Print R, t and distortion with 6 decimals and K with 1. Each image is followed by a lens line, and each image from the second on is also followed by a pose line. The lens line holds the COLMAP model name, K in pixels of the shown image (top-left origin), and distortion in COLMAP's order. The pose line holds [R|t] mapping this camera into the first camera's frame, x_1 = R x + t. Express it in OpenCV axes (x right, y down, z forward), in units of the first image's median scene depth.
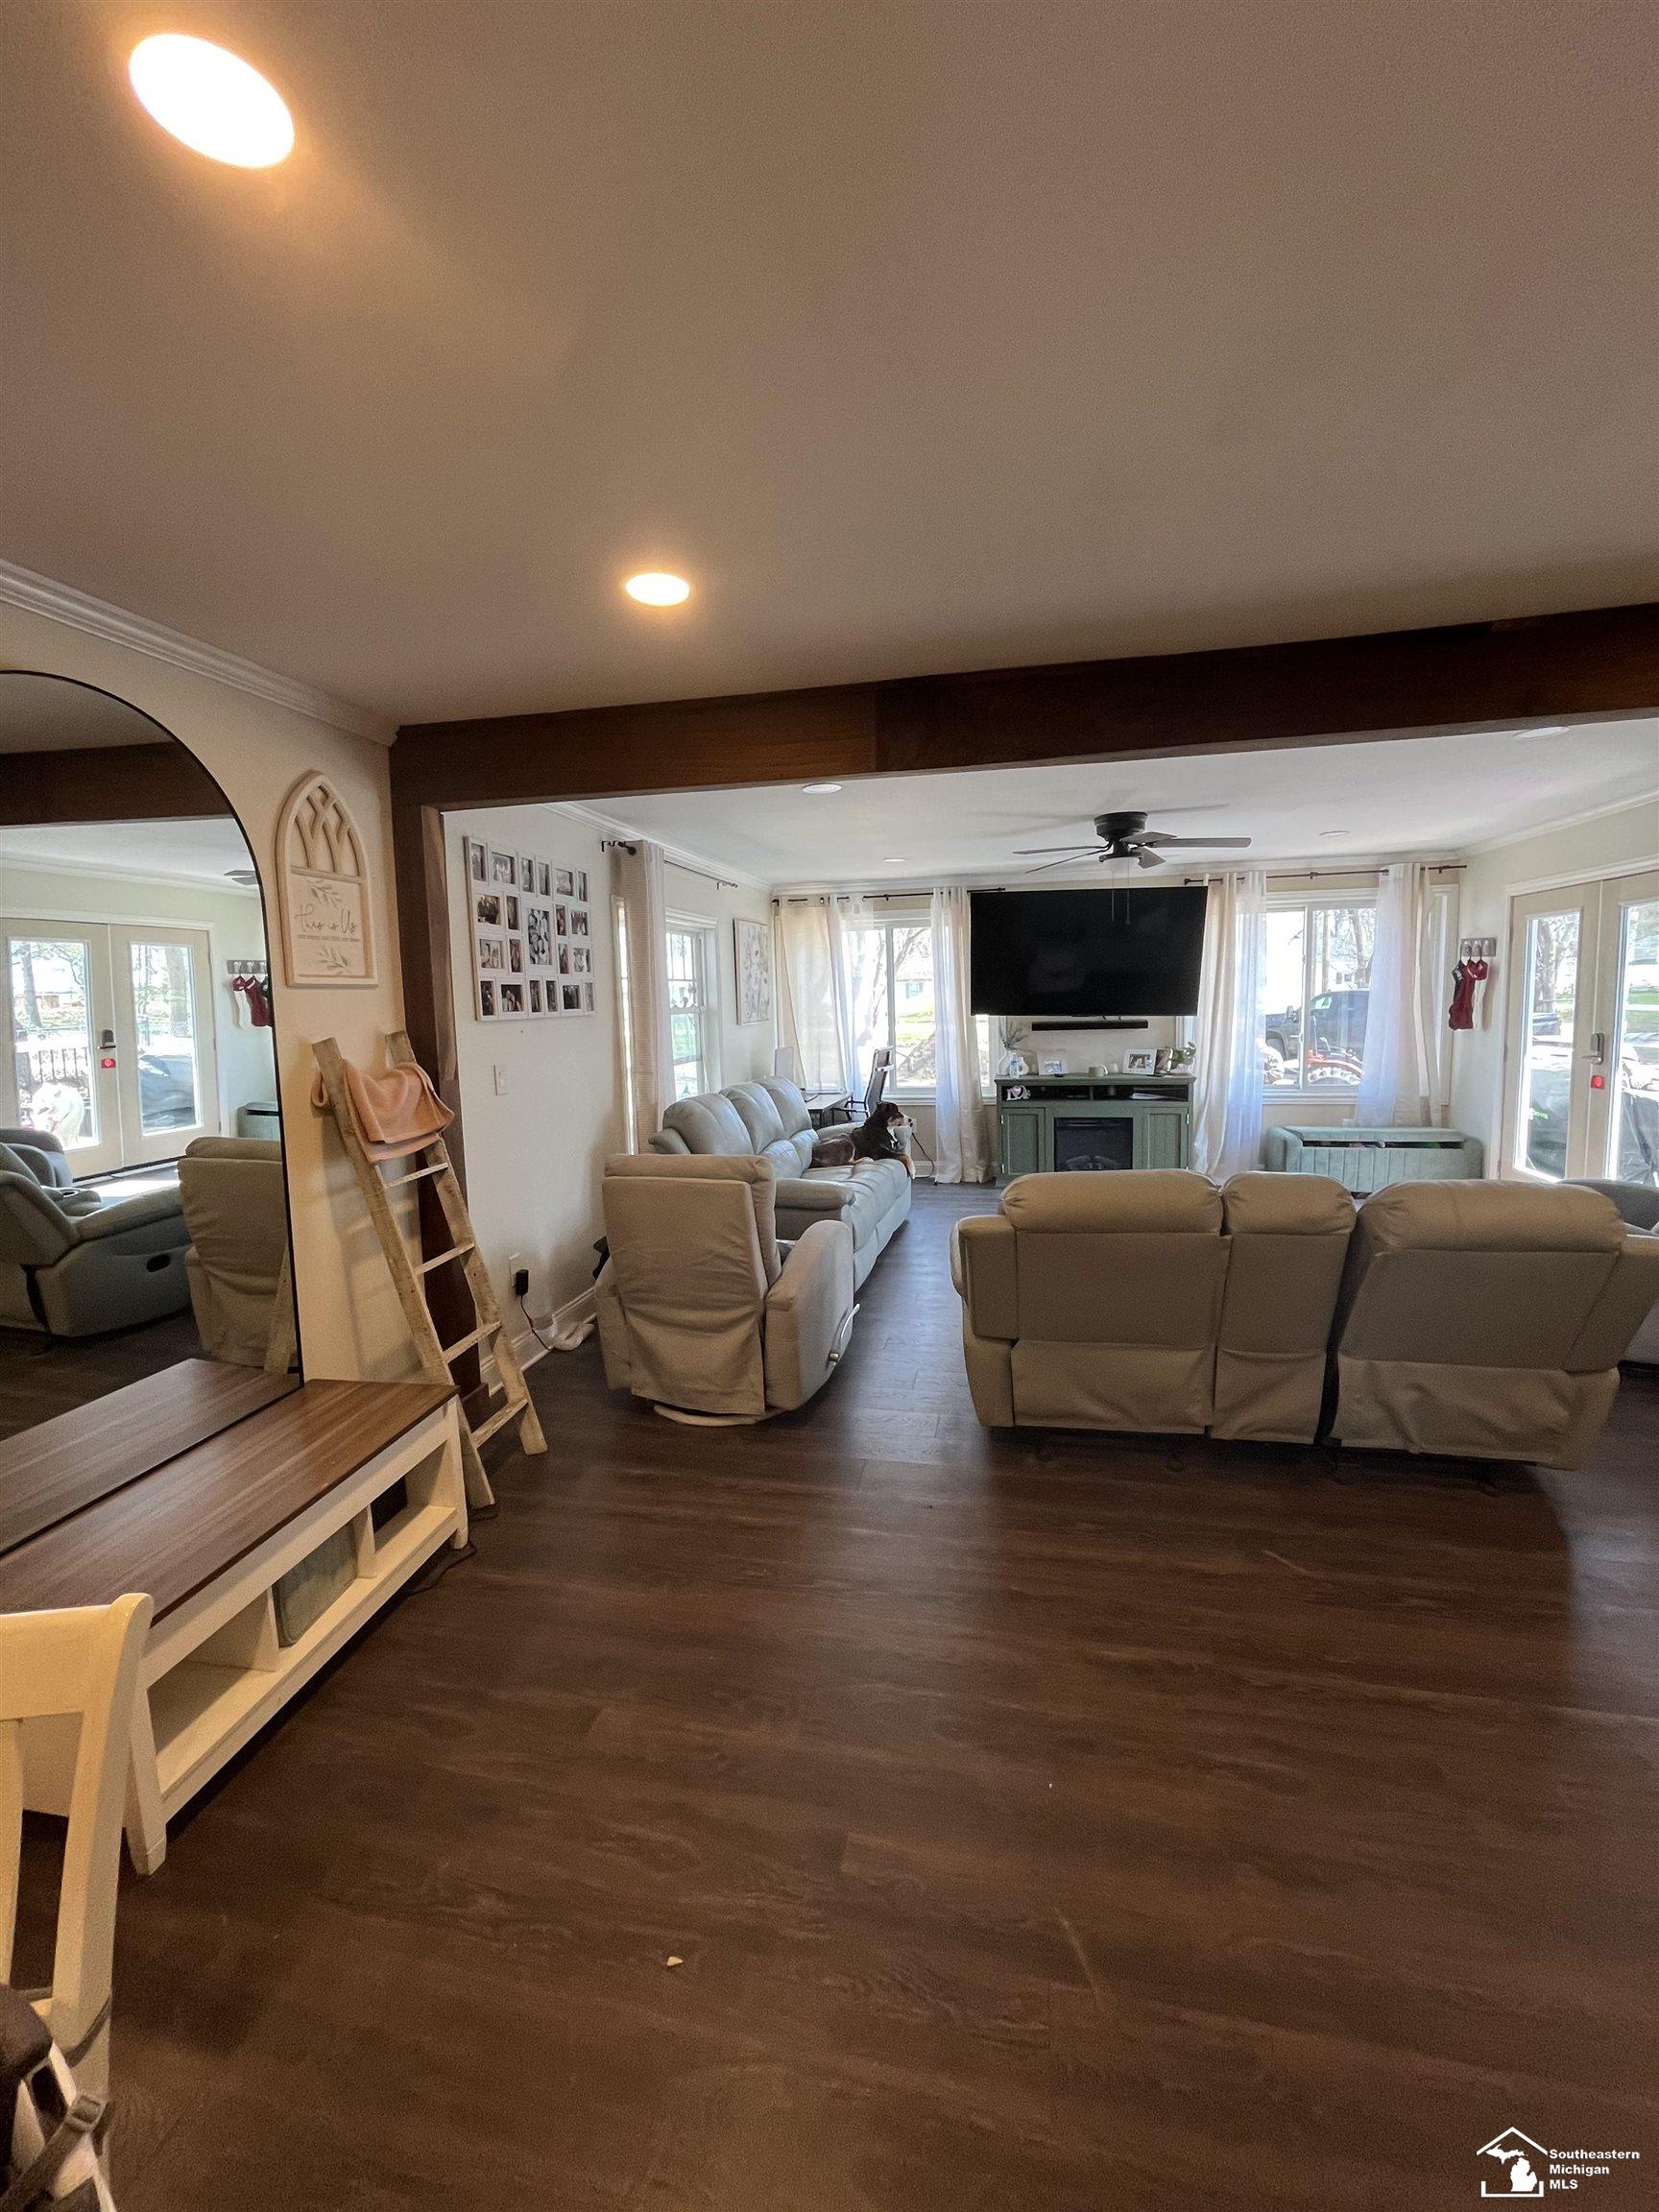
lens RADIAL K [[898.6, 0, 825.7], [0, 898.6, 1097.0], [0, 0, 1]] dist [-0.003594, 0.000328]
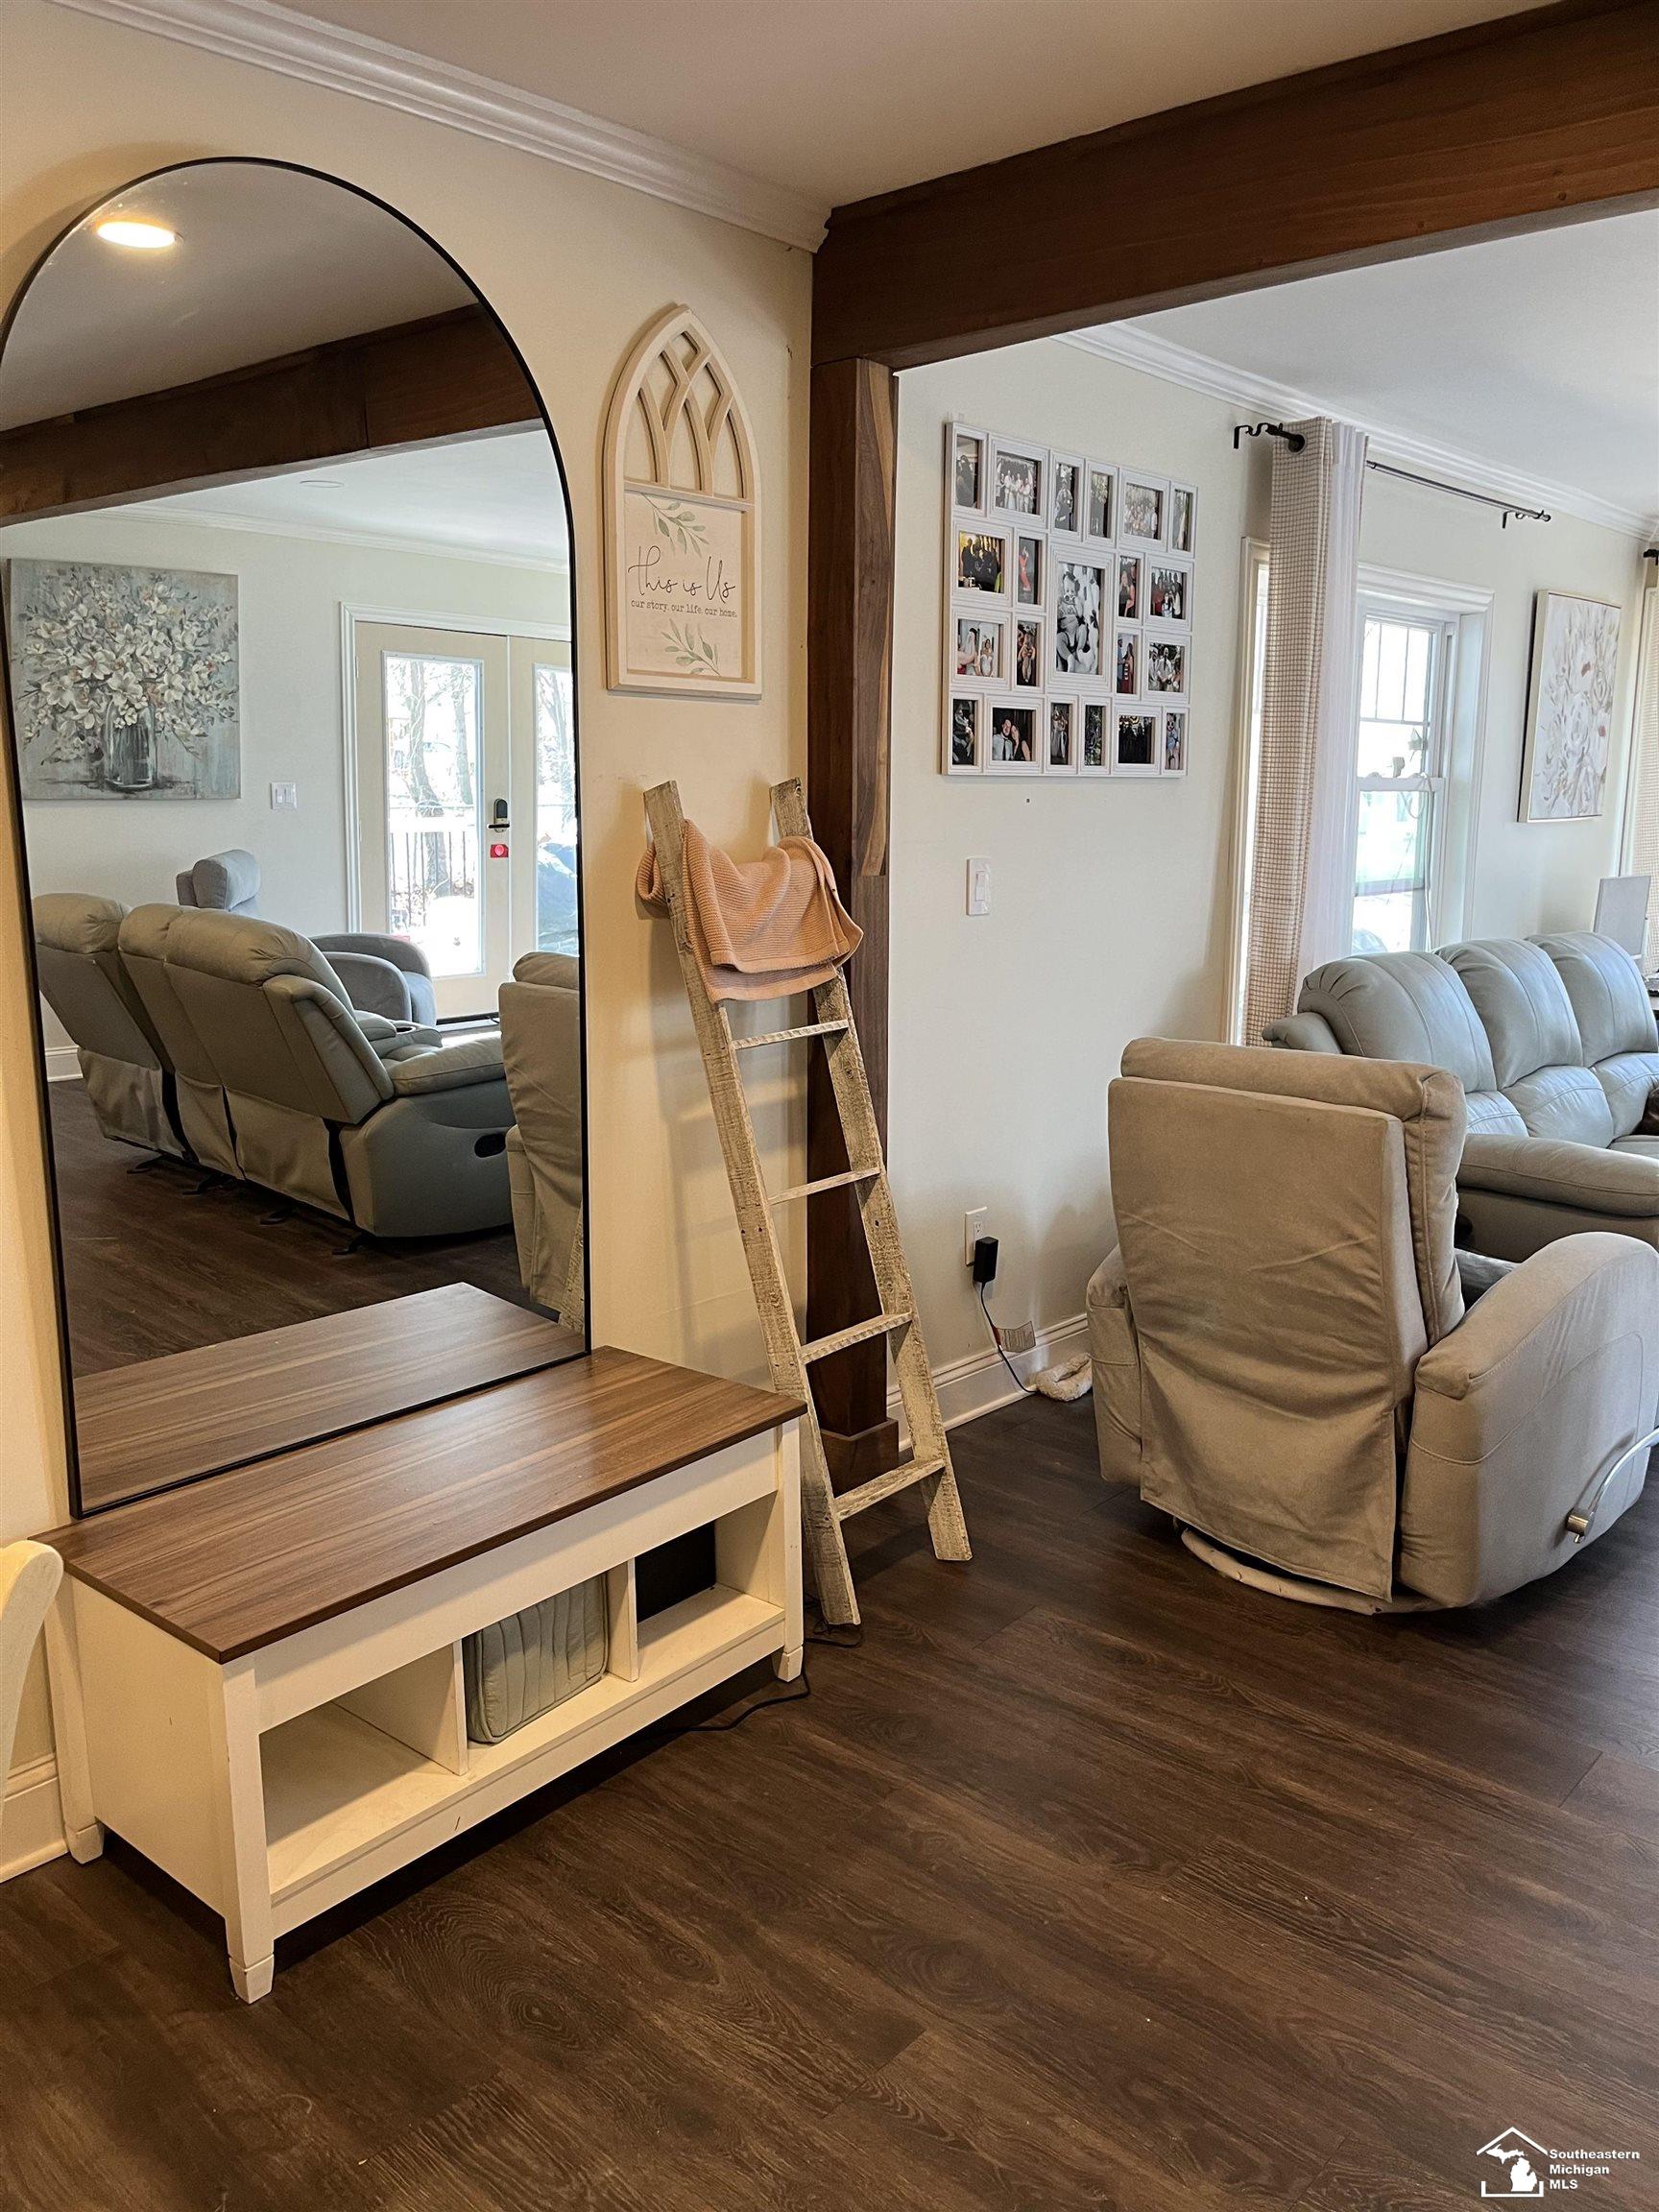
lens RADIAL K [[1670.9, 0, 827.4], [0, 1670.9, 1117.5], [0, 0, 1]] dist [0.059536, -0.077869]
pose [[0.865995, 0.116964, -0.486181, 0.078372], [-0.076950, 0.991850, 0.101550, 0.026670], [0.494097, -0.050530, 0.867937, 0.076070]]
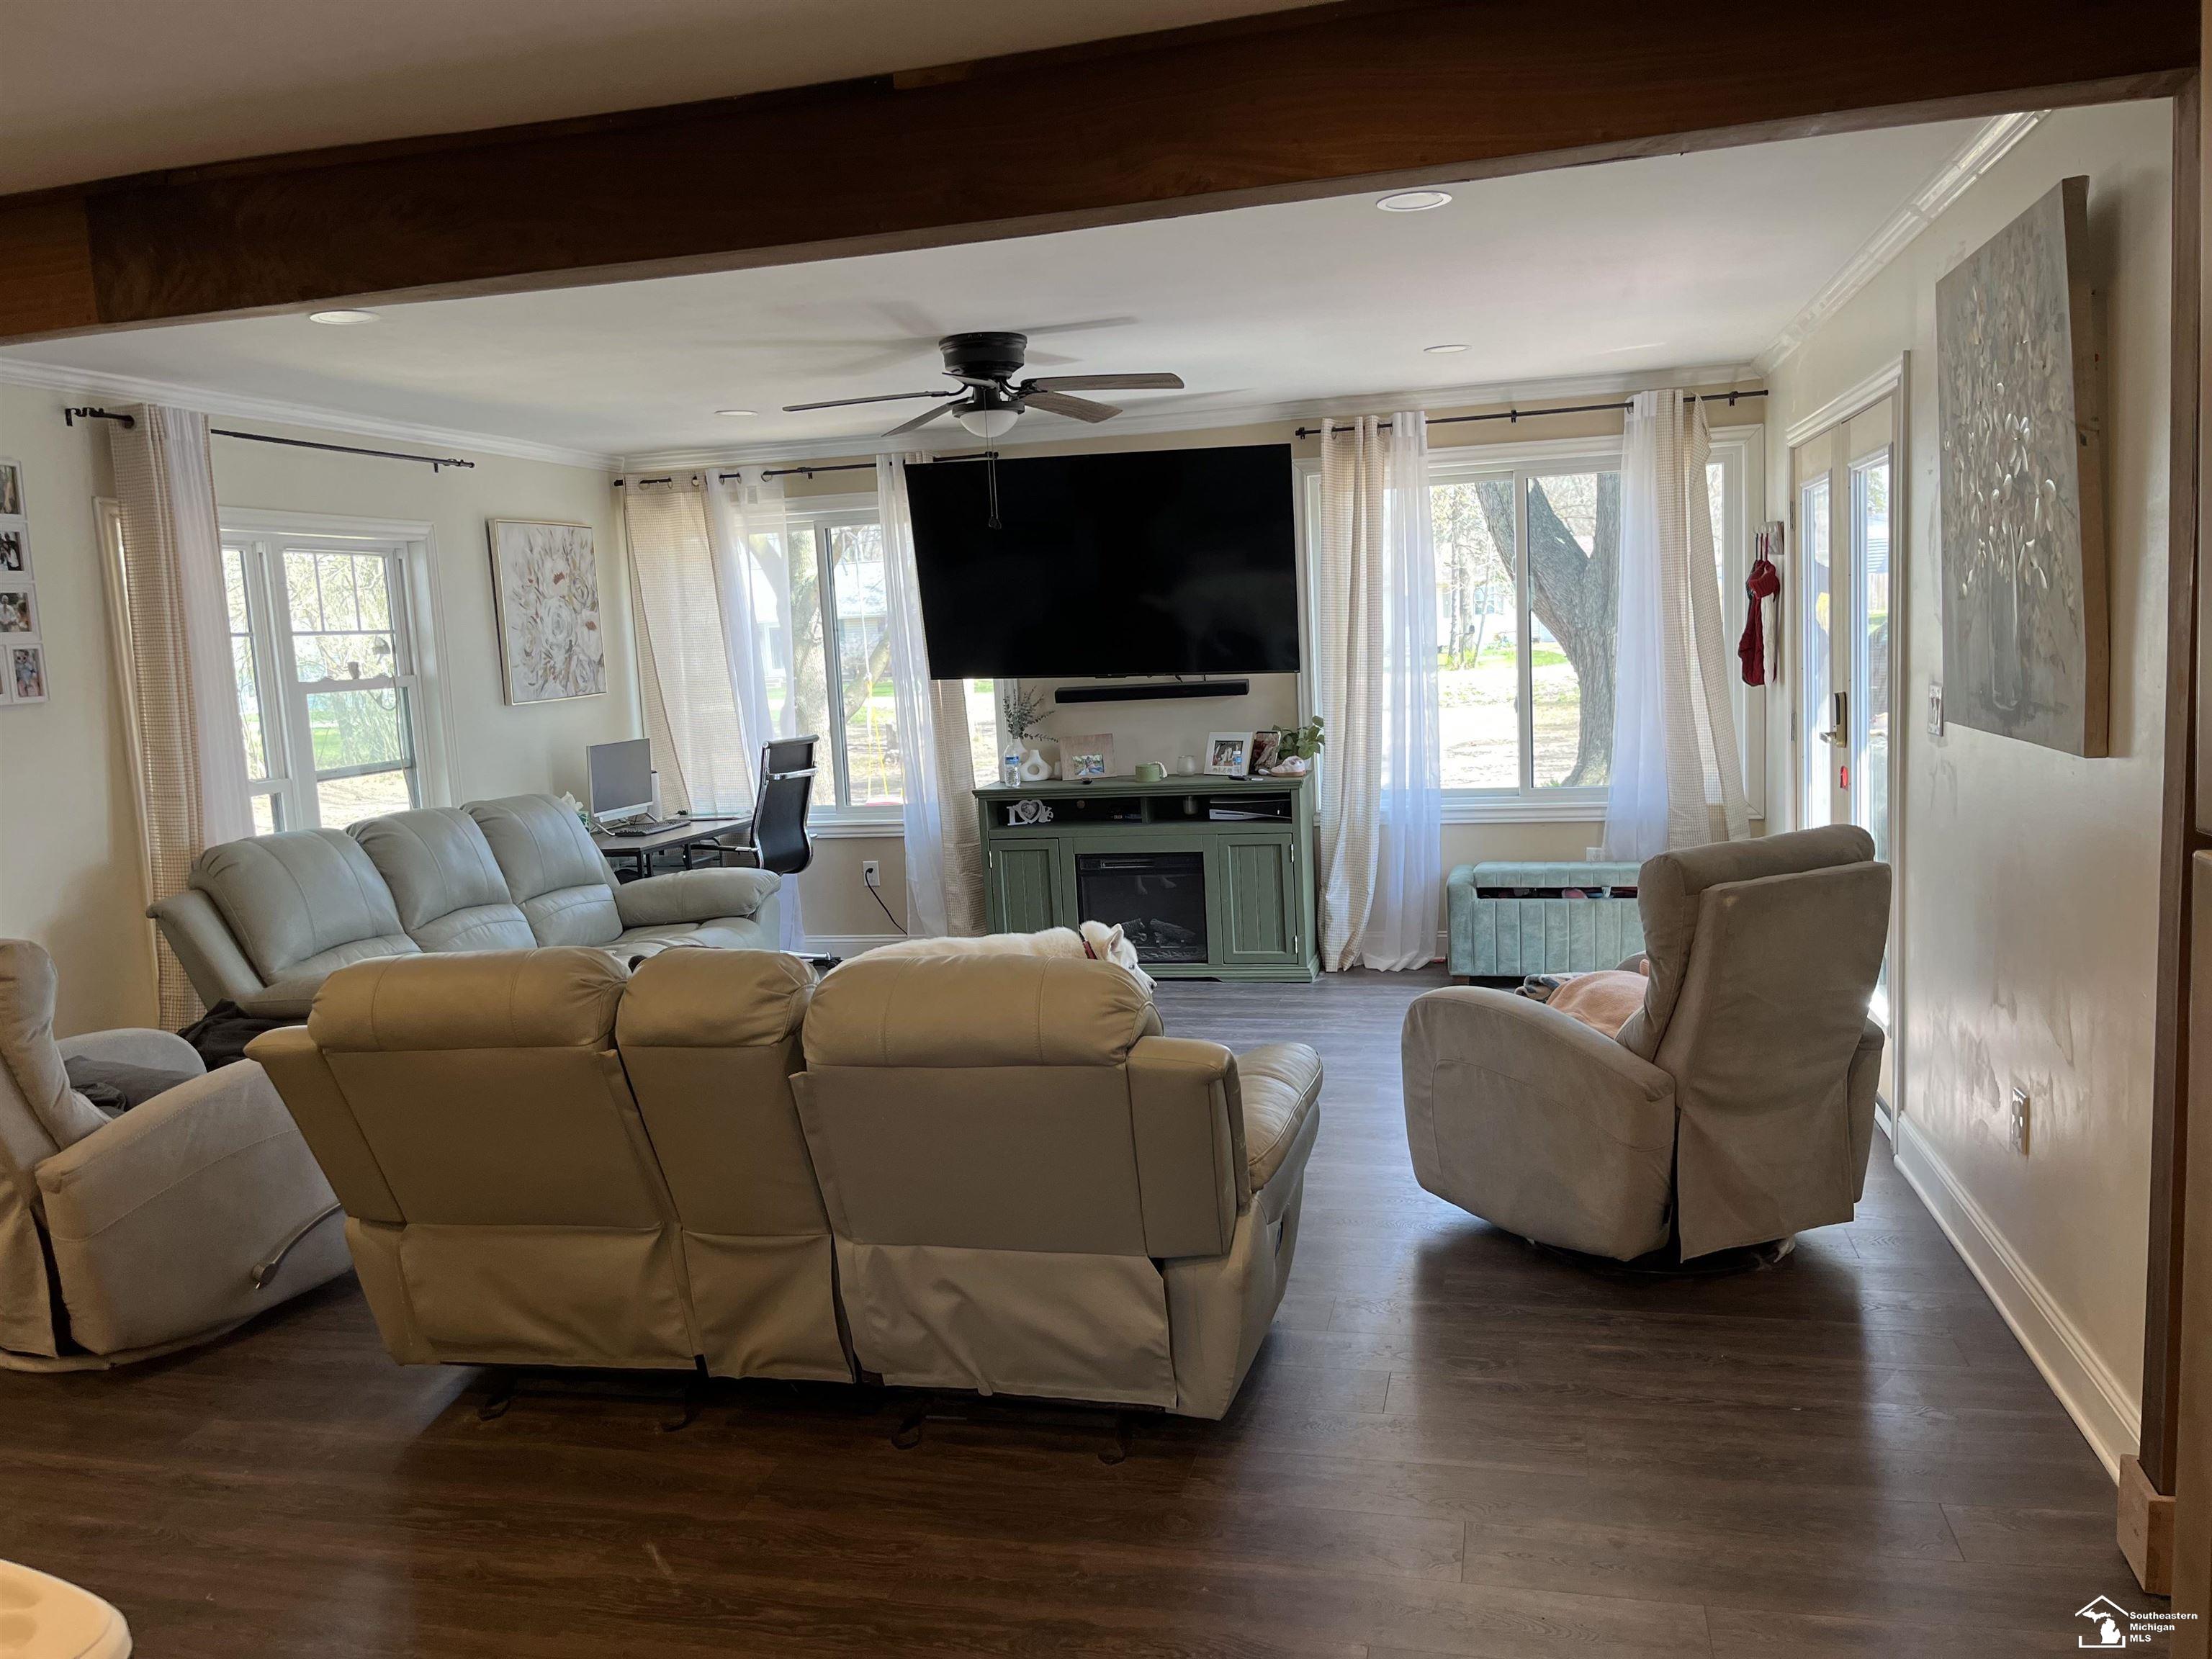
lens RADIAL K [[1670.9, 0, 1098.0], [0, 1670.9, 838.2], [0, 0, 1]] dist [0.059536, -0.077869]
pose [[0.999272, -0.019334, -0.032881, 0.657913], [0.019783, 0.999715, 0.013369, -0.003686], [0.032613, -0.014010, 0.999370, -0.136903]]
